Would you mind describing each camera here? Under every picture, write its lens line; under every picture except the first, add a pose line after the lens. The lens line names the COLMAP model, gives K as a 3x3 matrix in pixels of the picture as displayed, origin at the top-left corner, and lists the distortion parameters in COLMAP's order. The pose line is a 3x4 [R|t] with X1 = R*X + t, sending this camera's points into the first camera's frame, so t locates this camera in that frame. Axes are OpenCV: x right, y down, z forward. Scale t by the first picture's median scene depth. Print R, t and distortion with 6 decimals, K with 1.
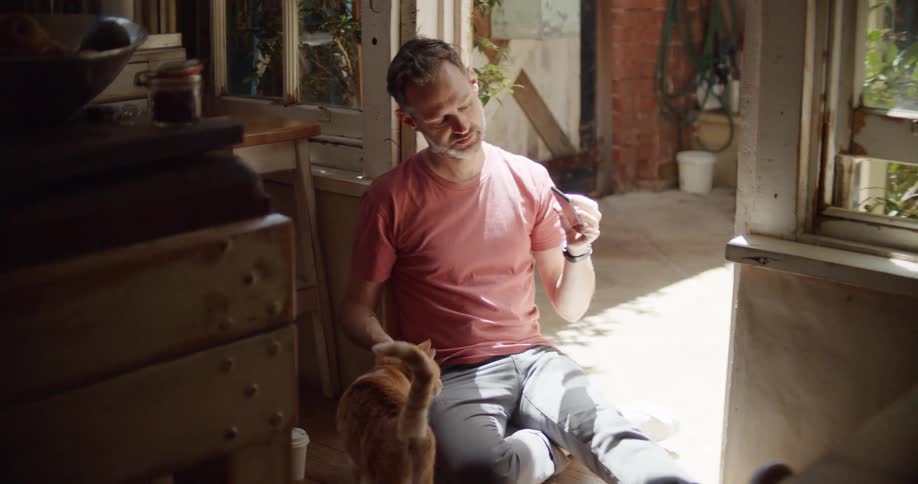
lens RADIAL K [[1241.2, 0, 459.4], [0, 1241.2, 239.3], [0, 0, 1]] dist [-0.260967, 0.000000]
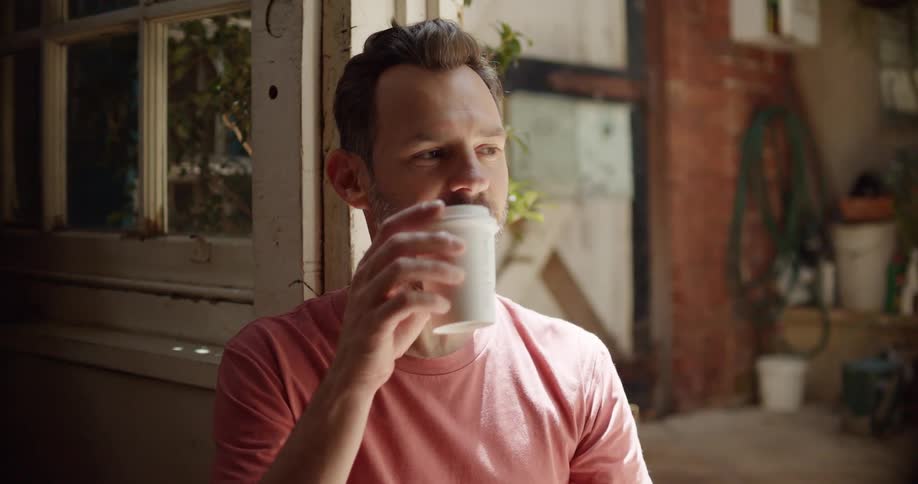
lens RADIAL K [[1280.5, 0, 476.7], [0, 1280.5, 231.1], [0, 0, 1]] dist [-0.289435, 0.000000]
pose [[0.999939, -0.005891, -0.009370, 0.018086], [0.004005, 0.981794, -0.189906, -0.000455], [0.010318, 0.189857, 0.981758, 0.378882]]
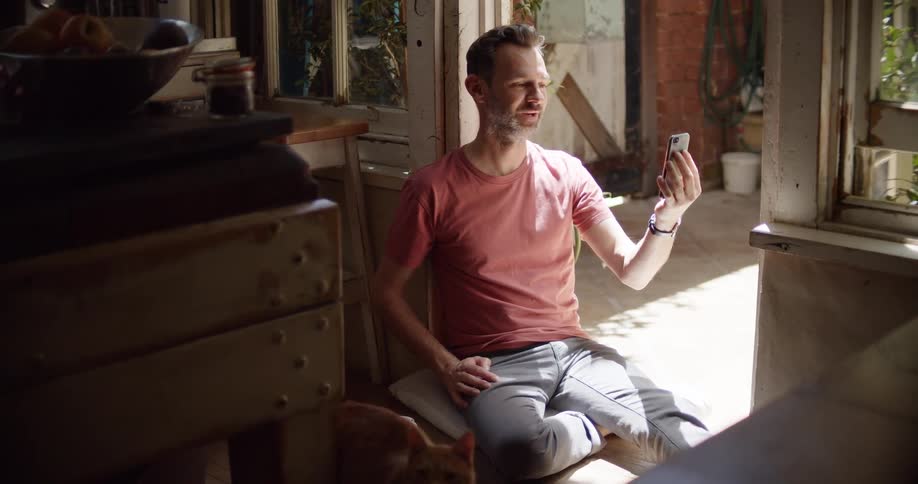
lens RADIAL K [[1241.2, 0, 480.2], [0, 1241.2, 233.1], [0, 0, 1]] dist [-0.260967, 0.000000]
pose [[0.999615, -0.003729, -0.027479, 0.009024], [0.003427, 0.999933, -0.011013, 0.010266], [0.027519, 0.010914, 0.999562, -0.038602]]
